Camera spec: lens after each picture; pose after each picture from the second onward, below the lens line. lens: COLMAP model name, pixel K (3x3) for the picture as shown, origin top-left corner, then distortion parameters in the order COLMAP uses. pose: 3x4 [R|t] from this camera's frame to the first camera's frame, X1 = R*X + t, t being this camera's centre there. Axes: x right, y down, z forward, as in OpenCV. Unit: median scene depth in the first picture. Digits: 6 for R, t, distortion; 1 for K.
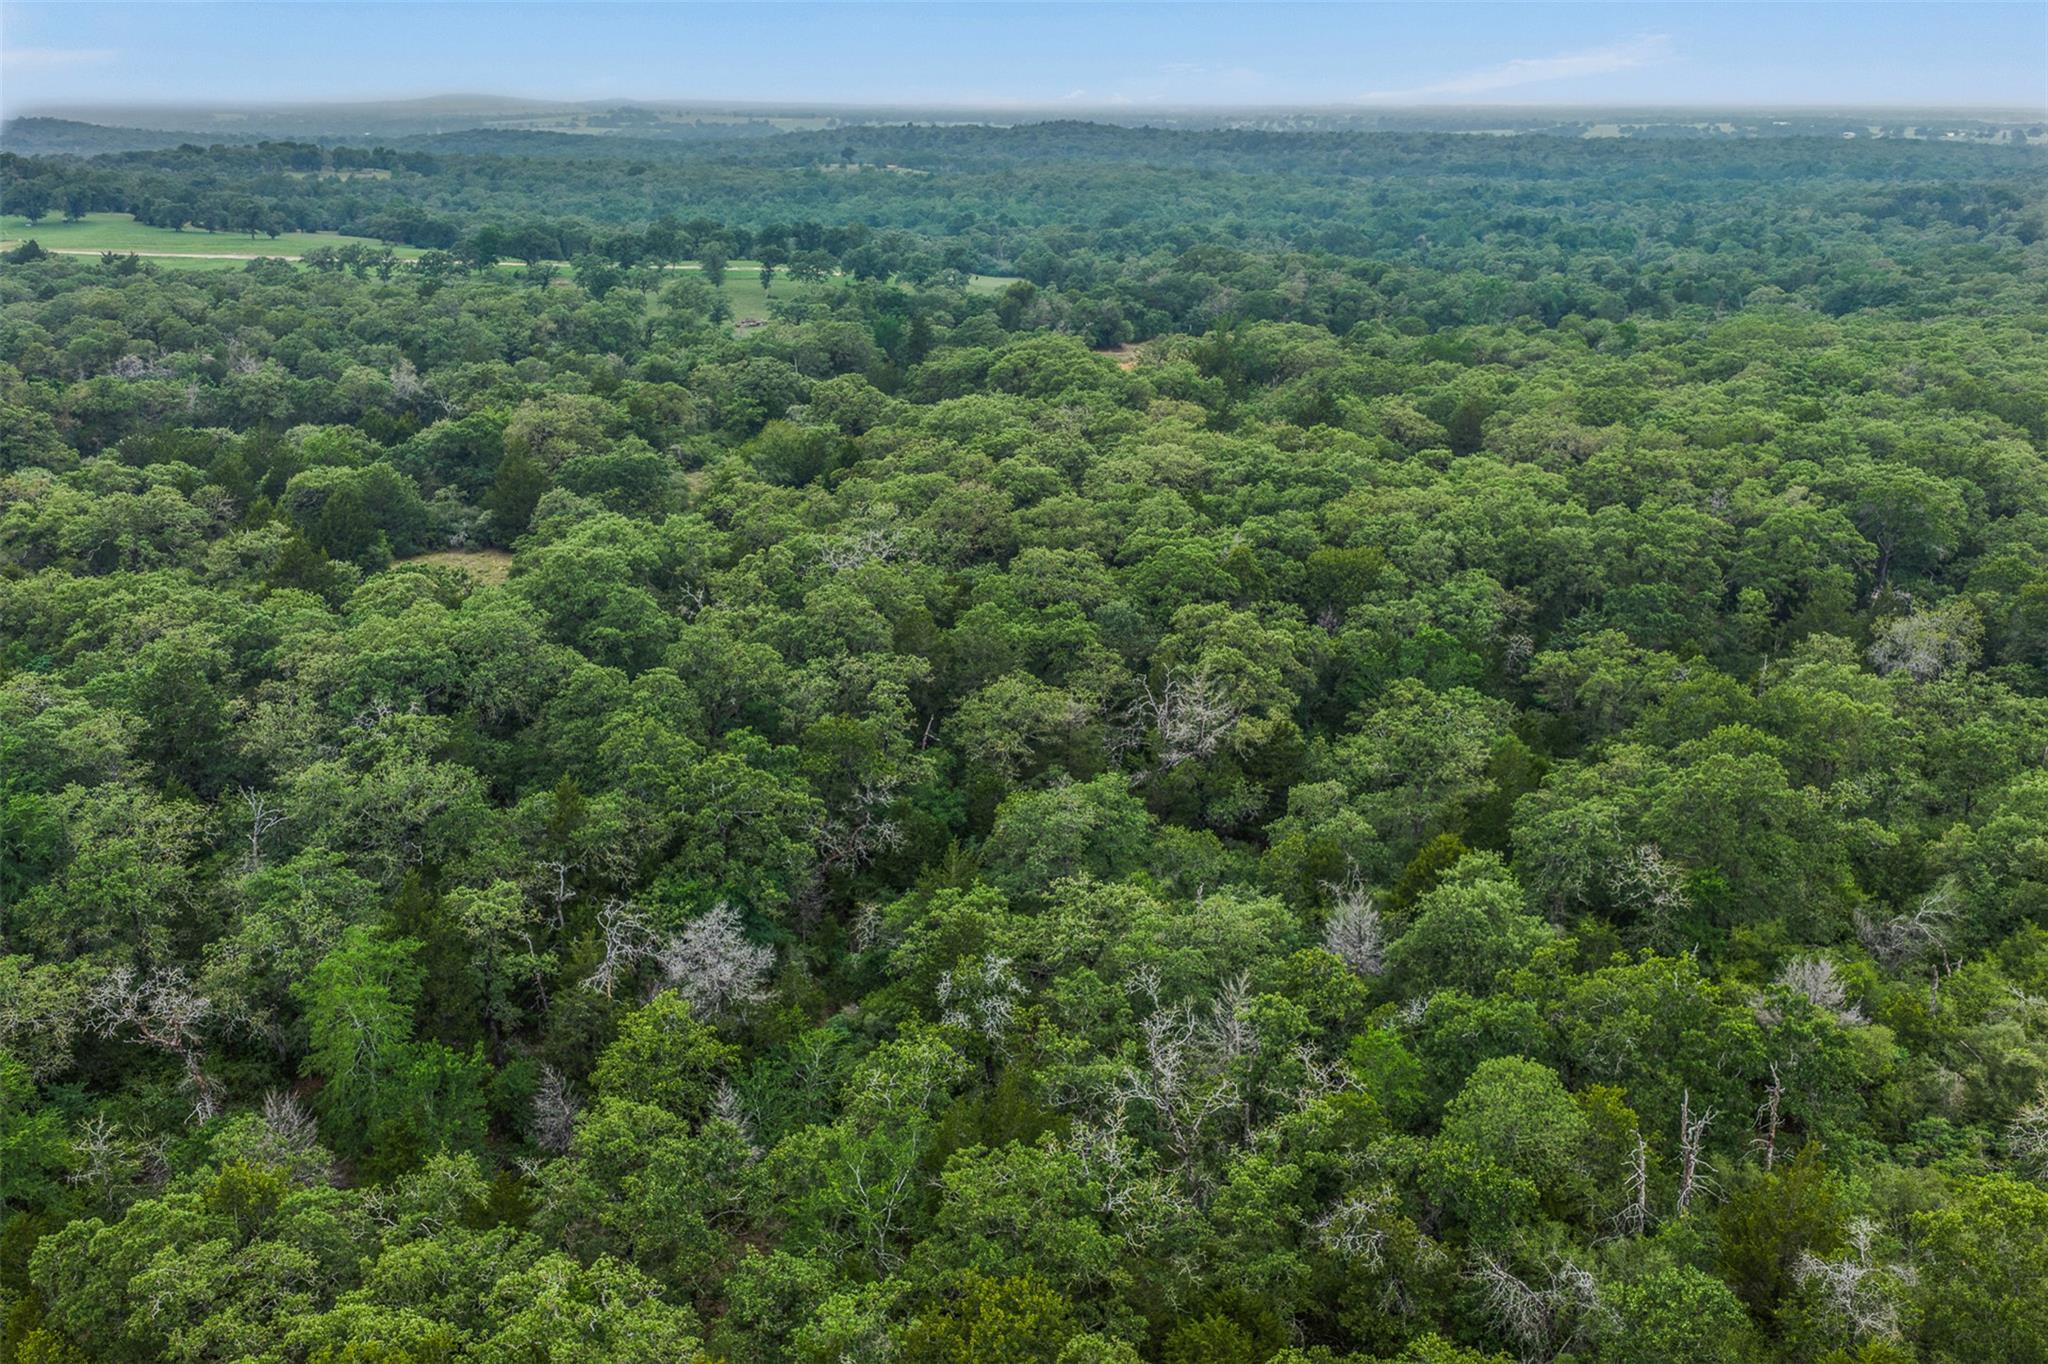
lens RADIAL K [[1714.6, 0, 1024.9], [0, 1714.6, 683.0], [0, 0, 1]] dist [0.015230, -0.008552]
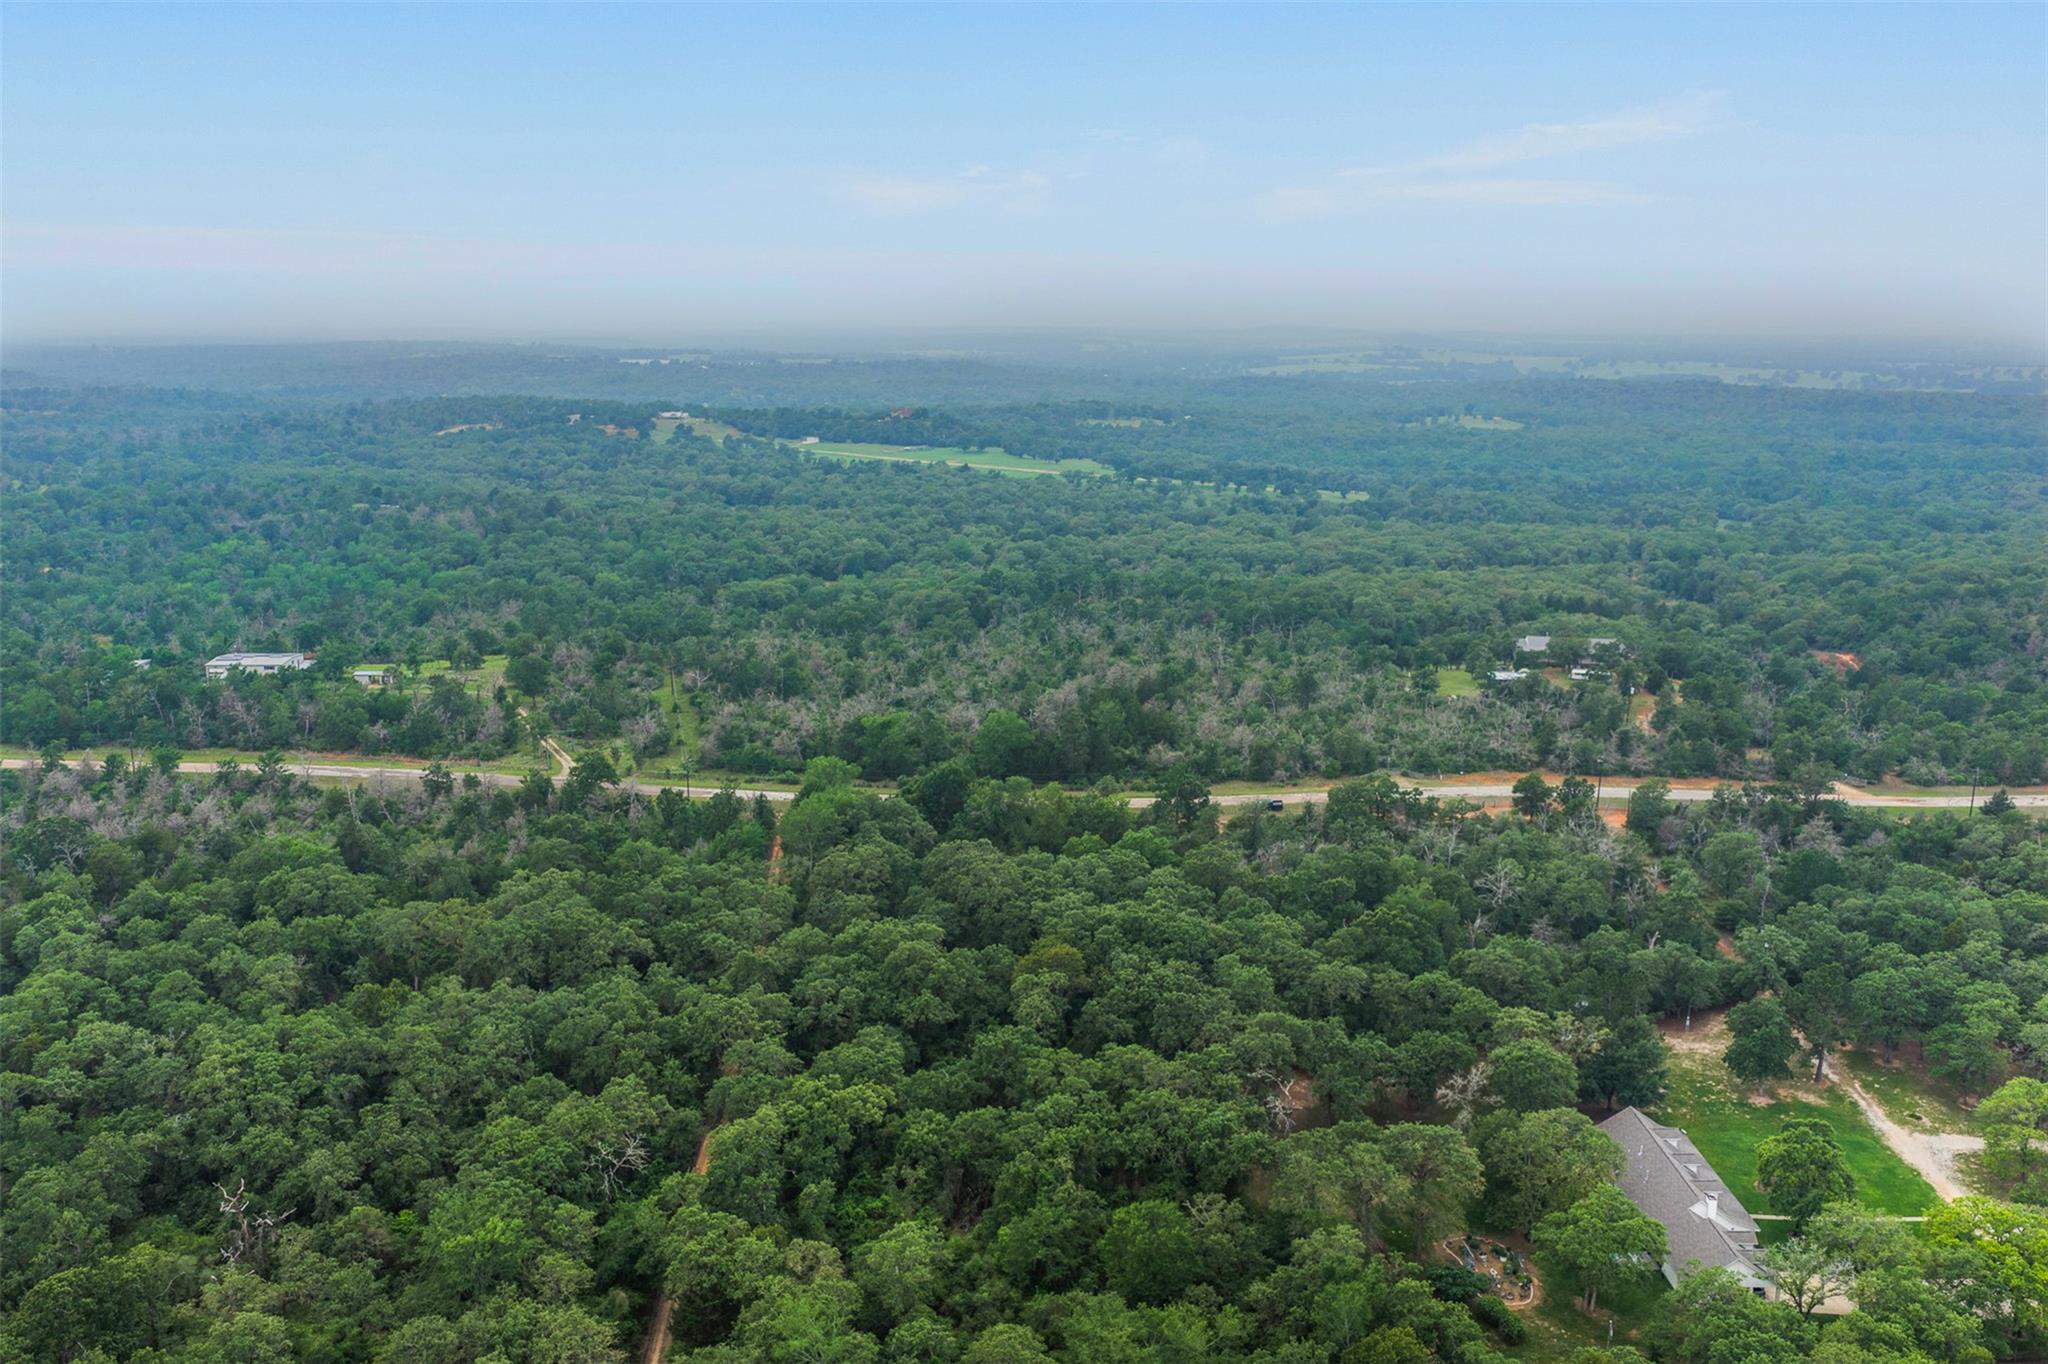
lens RADIAL K [[1714.6, 0, 1023.2], [0, 1714.6, 684.3], [0, 0, 1]] dist [0.015230, -0.008552]
pose [[0.895279, 0.100360, -0.434053, 0.506421], [-0.149617, 0.985441, -0.080750, 0.206868], [0.419630, 0.137235, 0.897261, -0.954170]]
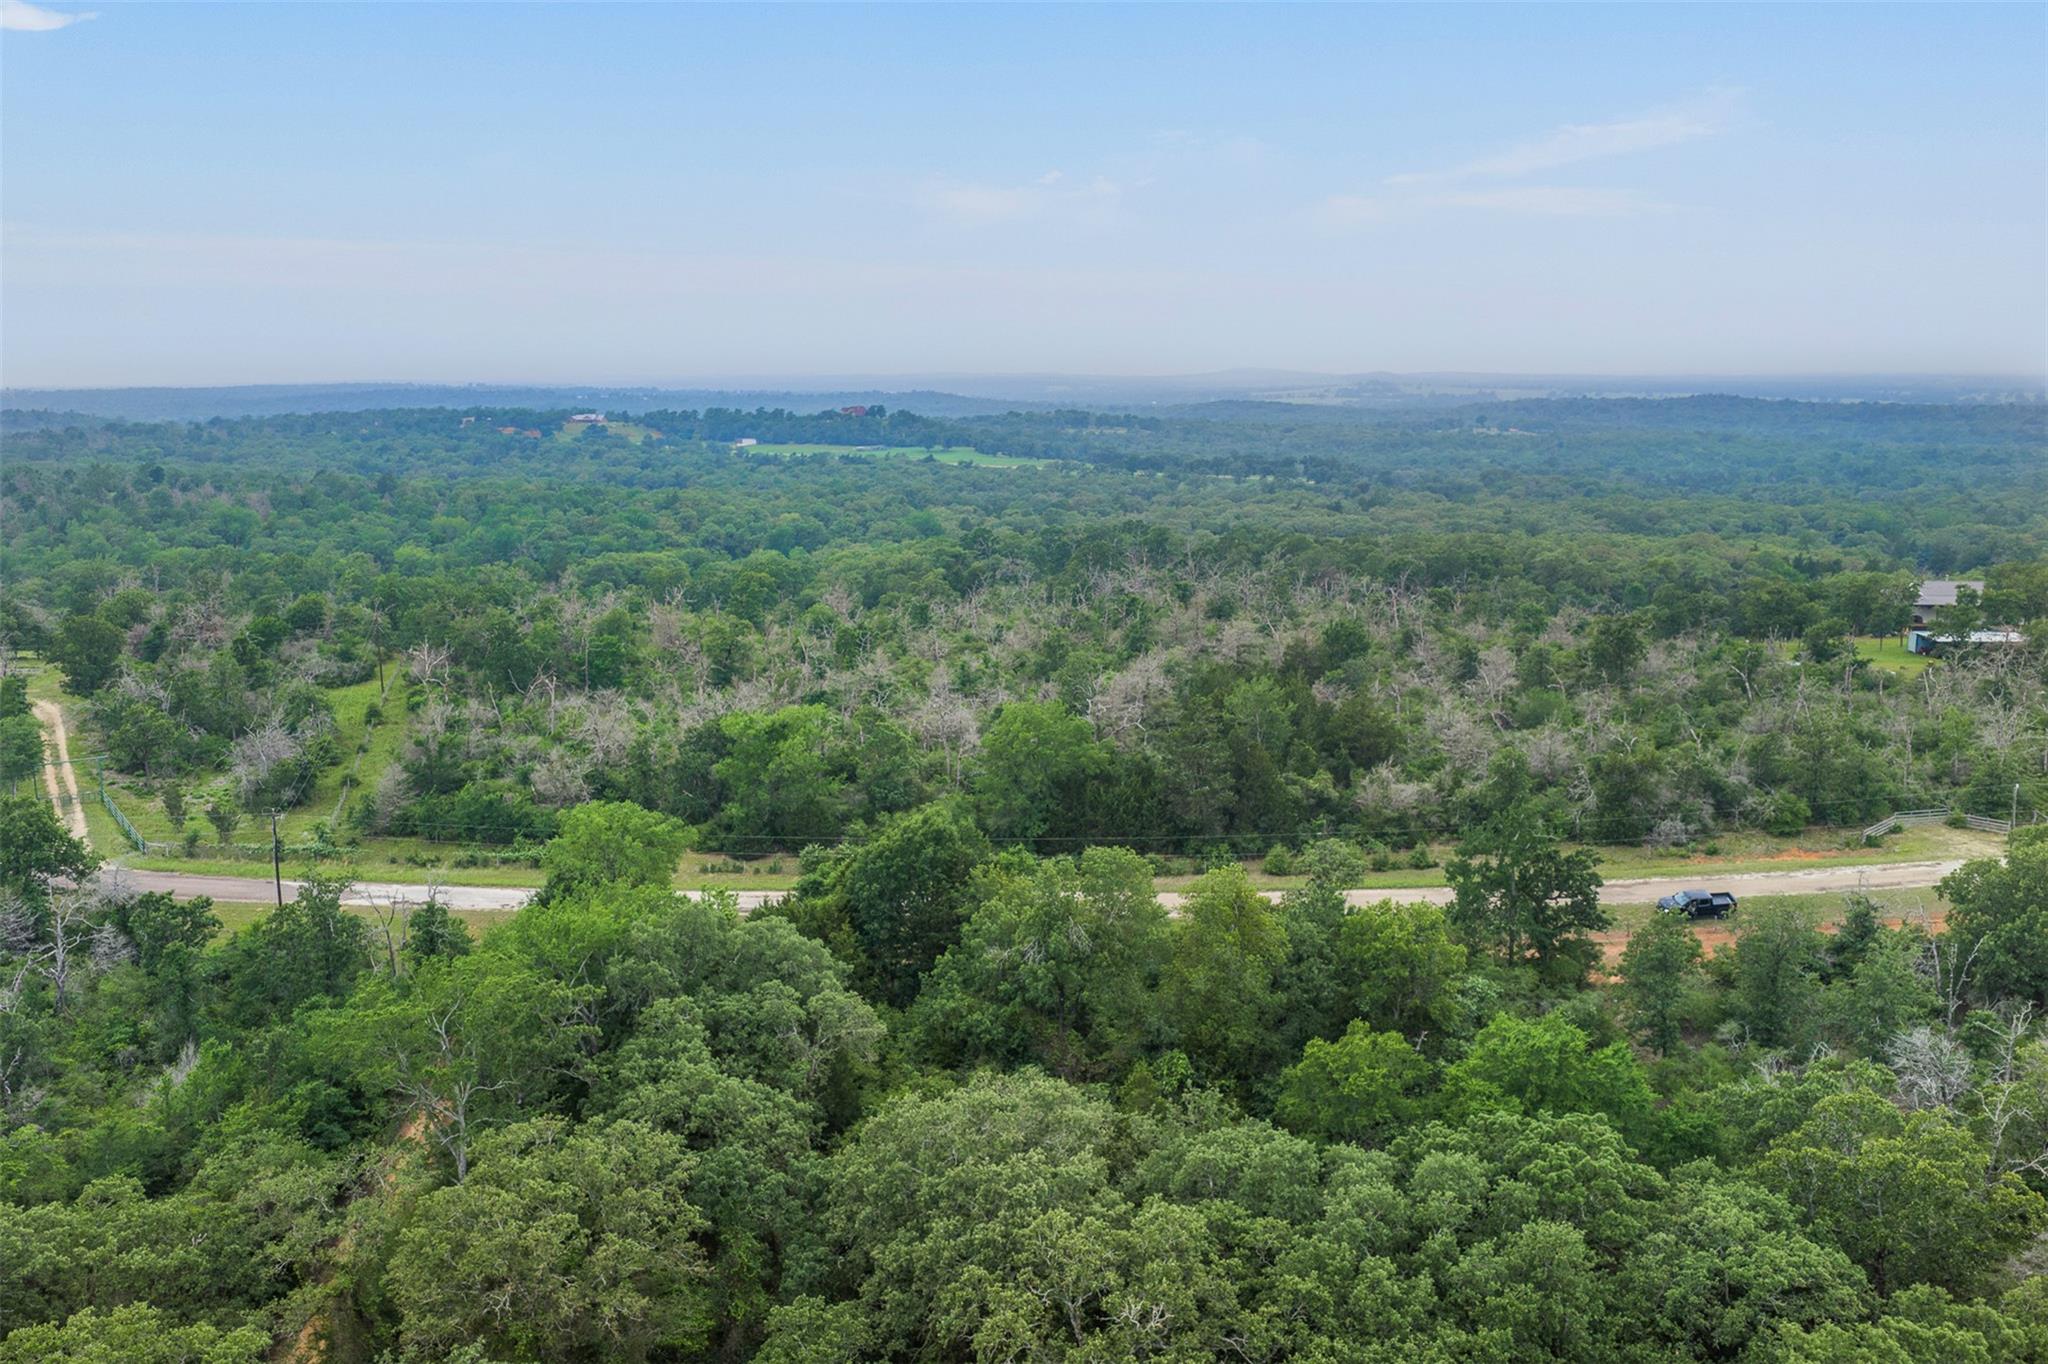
lens RADIAL K [[1714.6, 0, 1024.7], [0, 1714.6, 677.6], [0, 0, 1]] dist [0.015230, -0.008552]
pose [[0.905976, 0.072400, -0.417091, 0.342444], [-0.133728, 0.983761, -0.119710, 0.197687], [0.401651, 0.164231, 0.900946, -0.645362]]
